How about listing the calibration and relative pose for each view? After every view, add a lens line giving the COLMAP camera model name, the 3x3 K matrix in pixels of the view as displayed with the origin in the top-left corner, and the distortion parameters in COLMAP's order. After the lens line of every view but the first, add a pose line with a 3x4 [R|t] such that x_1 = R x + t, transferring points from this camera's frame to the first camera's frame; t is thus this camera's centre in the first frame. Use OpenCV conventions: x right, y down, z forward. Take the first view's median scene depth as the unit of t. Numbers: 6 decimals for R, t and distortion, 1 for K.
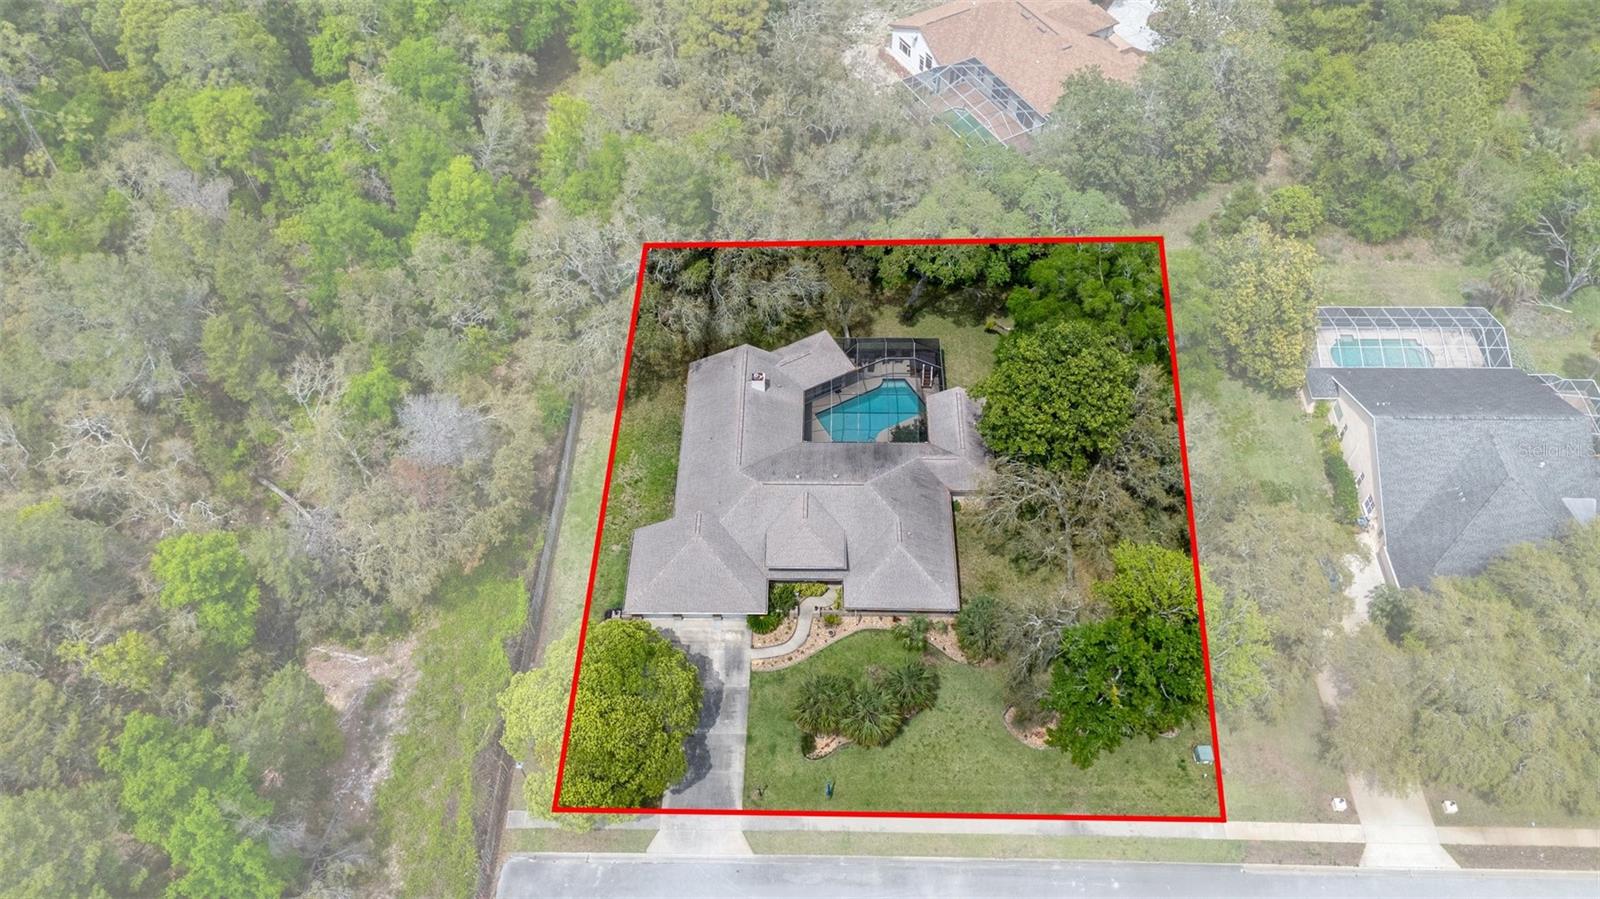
lens RADIAL K [[1184.6, 0, 802.5], [0, 1184.6, 454.5], [0, 0, 1]] dist [0.040011, -0.025282]
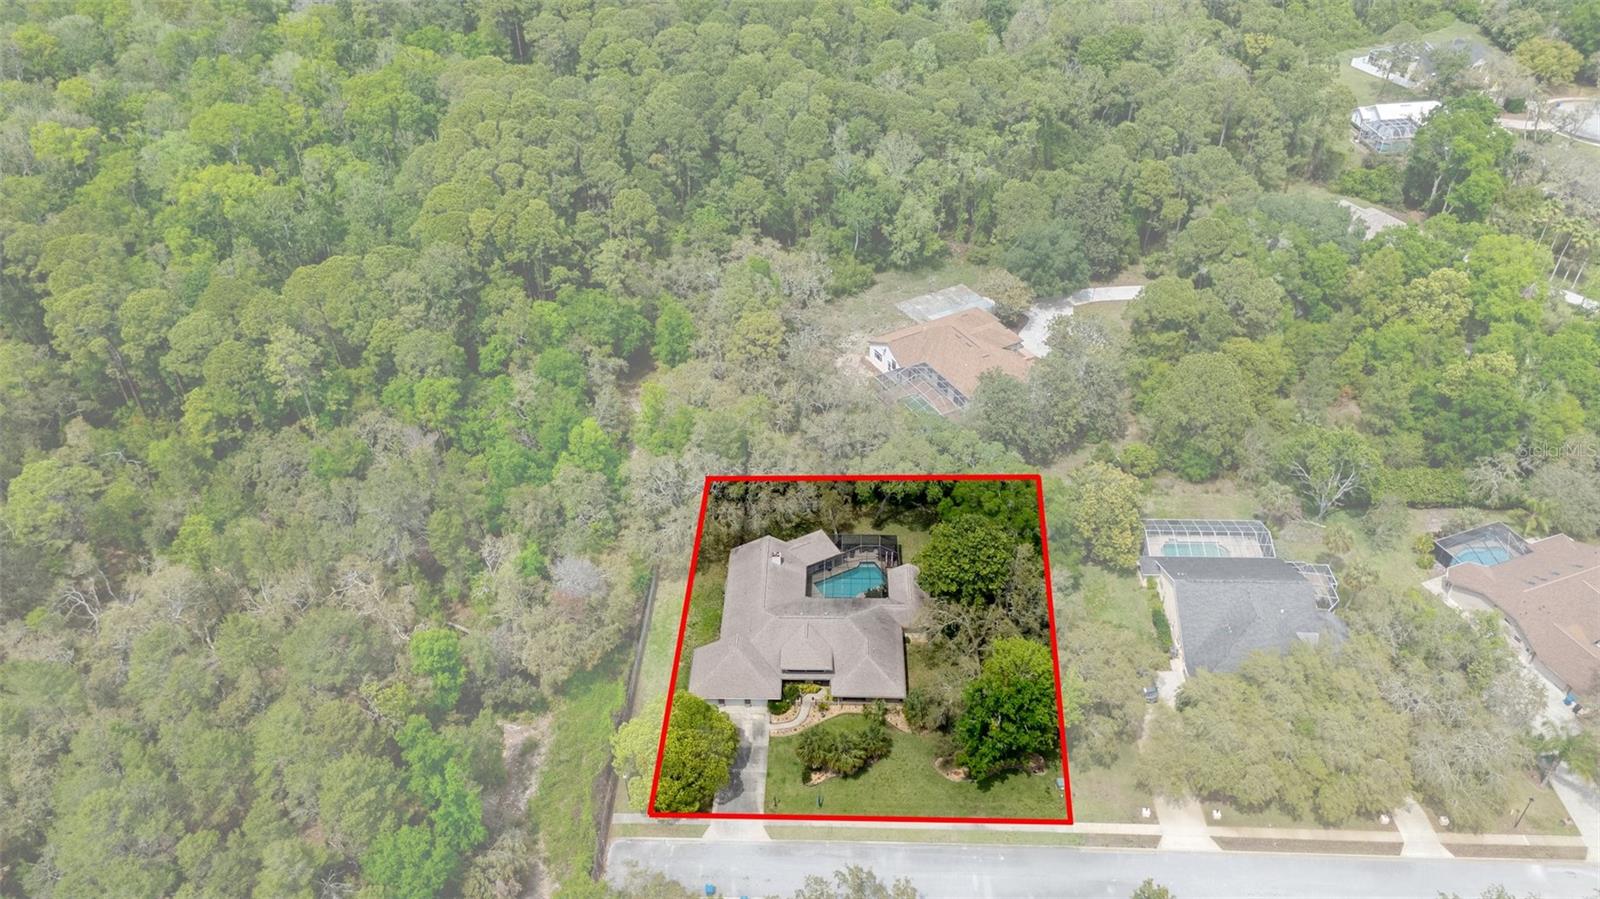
lens RADIAL K [[1184.6, 0, 801.7], [0, 1184.6, 452.8], [0, 0, 1]] dist [0.040011, -0.025282]
pose [[0.999922, 0.005574, -0.011191, 0.011621], [-0.008221, 0.967512, -0.252692, 0.195518], [0.009419, 0.252764, 0.967482, -0.521628]]
